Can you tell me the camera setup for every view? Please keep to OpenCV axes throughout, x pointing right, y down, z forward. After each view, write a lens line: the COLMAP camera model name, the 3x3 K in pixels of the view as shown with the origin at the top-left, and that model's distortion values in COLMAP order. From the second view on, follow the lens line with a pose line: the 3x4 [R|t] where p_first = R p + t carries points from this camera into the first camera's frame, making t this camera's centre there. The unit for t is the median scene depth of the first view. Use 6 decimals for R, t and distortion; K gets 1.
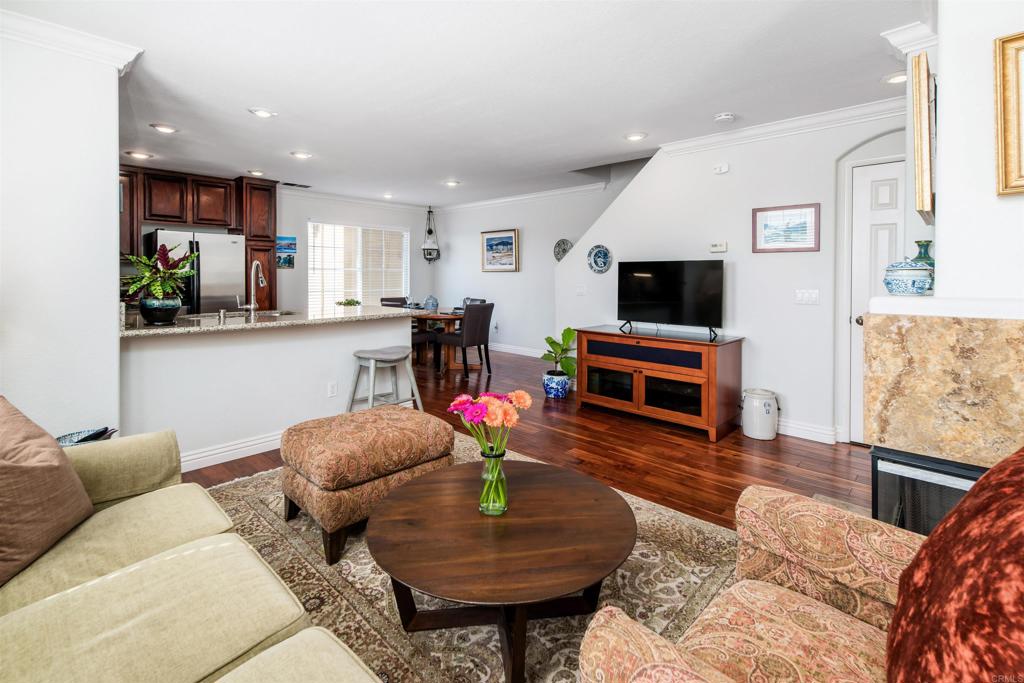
lens RADIAL K [[468.7, 0, 515.2], [0, 468.7, 278.9], [0, 0, 1]] dist [0.004227, 0.002339]
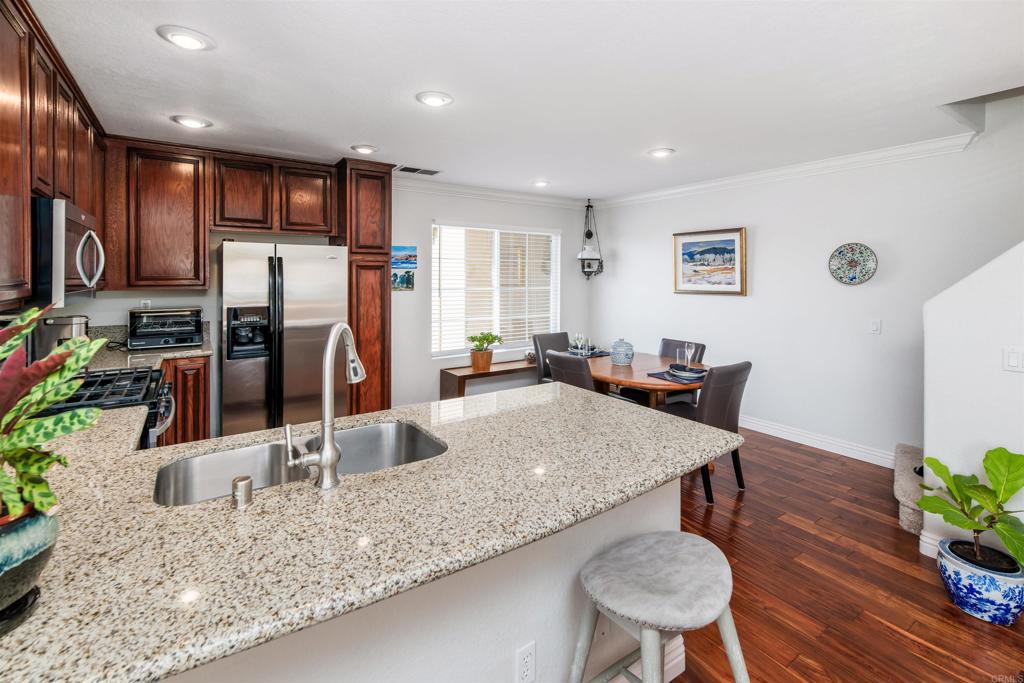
lens RADIAL K [[468.7, 0, 509.3], [0, 468.7, 270.2], [0, 0, 1]] dist [0.004227, 0.002339]
pose [[0.974580, -0.002935, -0.224020, -0.192122], [-0.002133, 0.999747, -0.022377, -0.041582], [0.224029, 0.022286, 0.974328, 0.381114]]
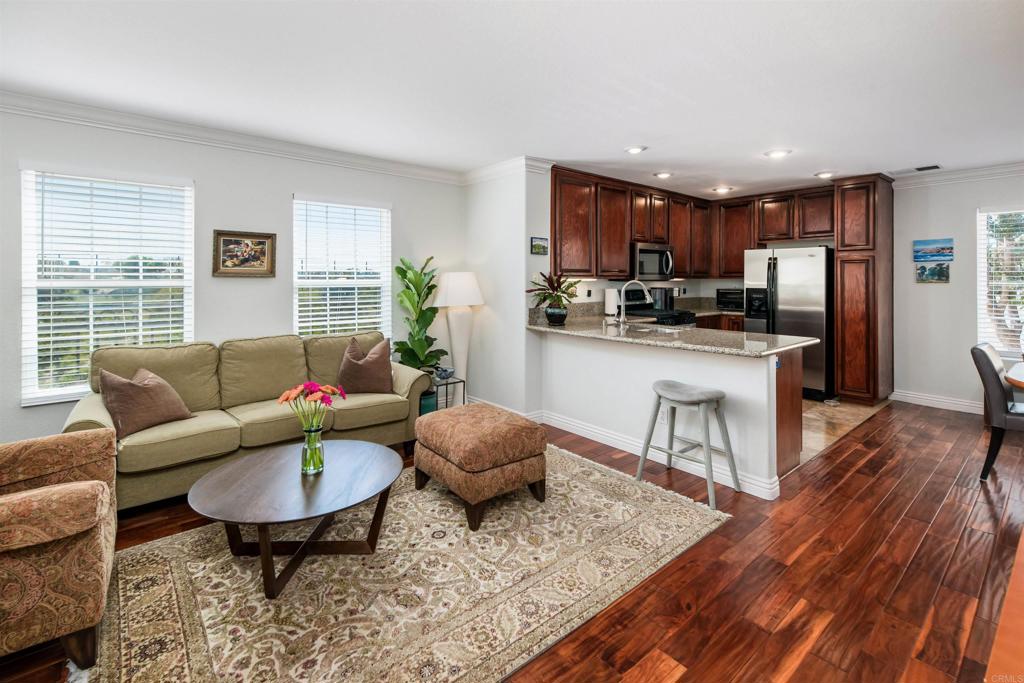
lens RADIAL K [[468.7, 0, 520.8], [0, 468.7, 284.3], [0, 0, 1]] dist [0.004227, 0.002339]
pose [[-0.112378, 0.007475, -0.993637, 0.349663], [-0.011422, 0.999896, 0.008814, -0.020819], [0.993600, 0.012340, -0.112281, 0.492182]]
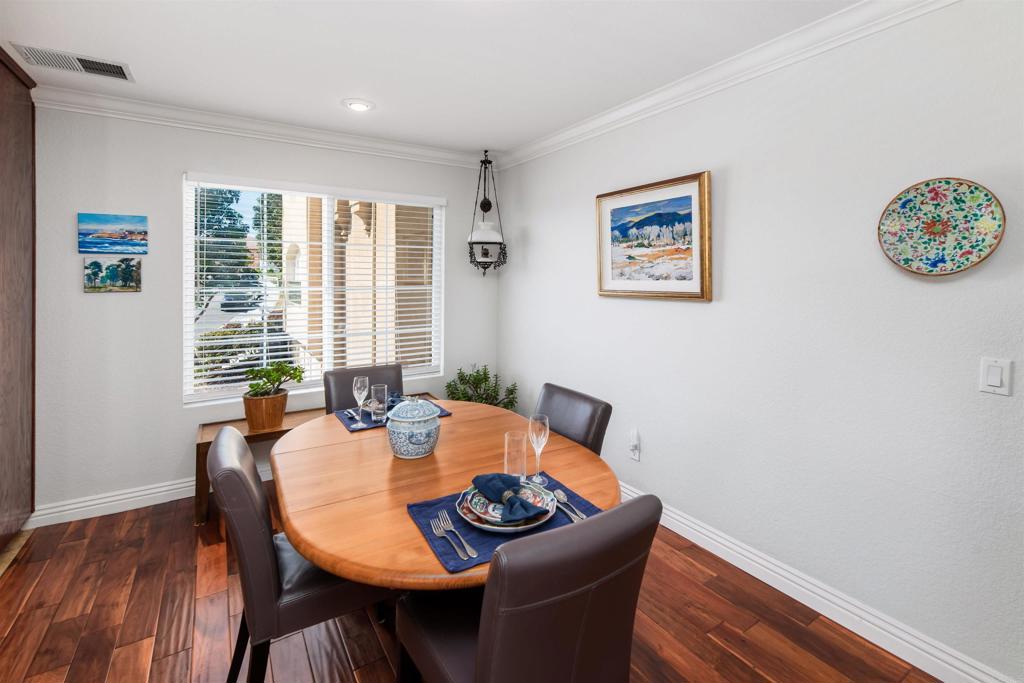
lens RADIAL K [[468.7, 0, 510.5], [0, 468.7, 272.7], [0, 0, 1]] dist [0.004227, 0.002339]
pose [[0.966682, -0.005093, -0.255929, -0.054414], [-0.000108, 0.999794, -0.020306, -0.033895], [0.255979, 0.019657, 0.966482, 0.768375]]
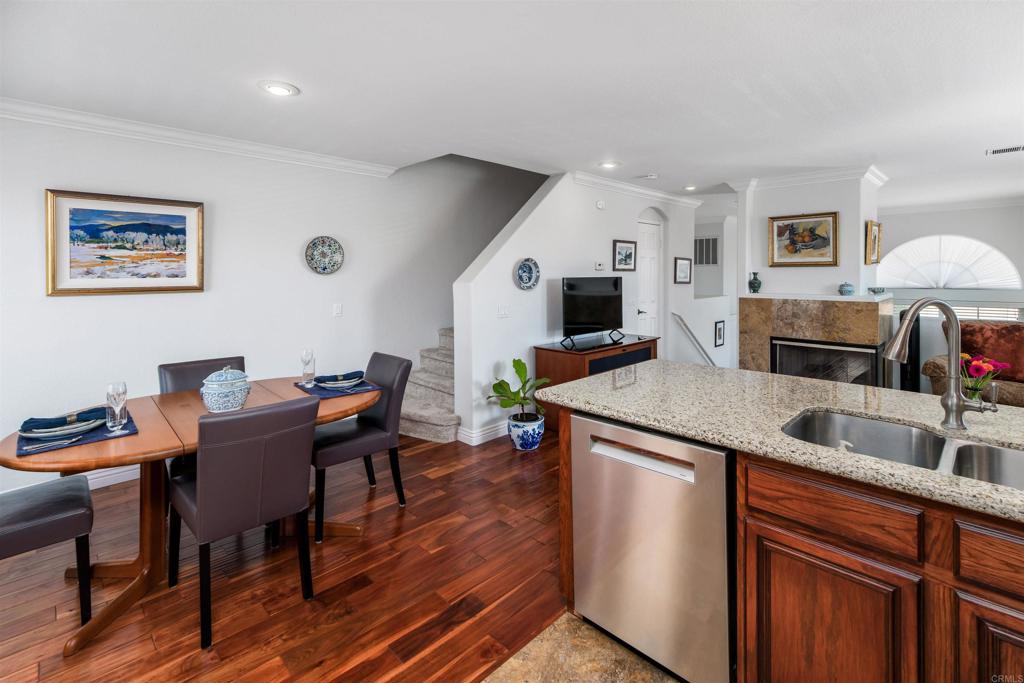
lens RADIAL K [[468.7, 0, 528.7], [0, 468.7, 290.8], [0, 0, 1]] dist [0.004227, 0.002339]
pose [[0.026108, -0.041943, 0.998779, -0.564057], [0.012890, 0.999050, 0.041617, -0.037627], [-0.999576, 0.011787, 0.026624, 0.774649]]
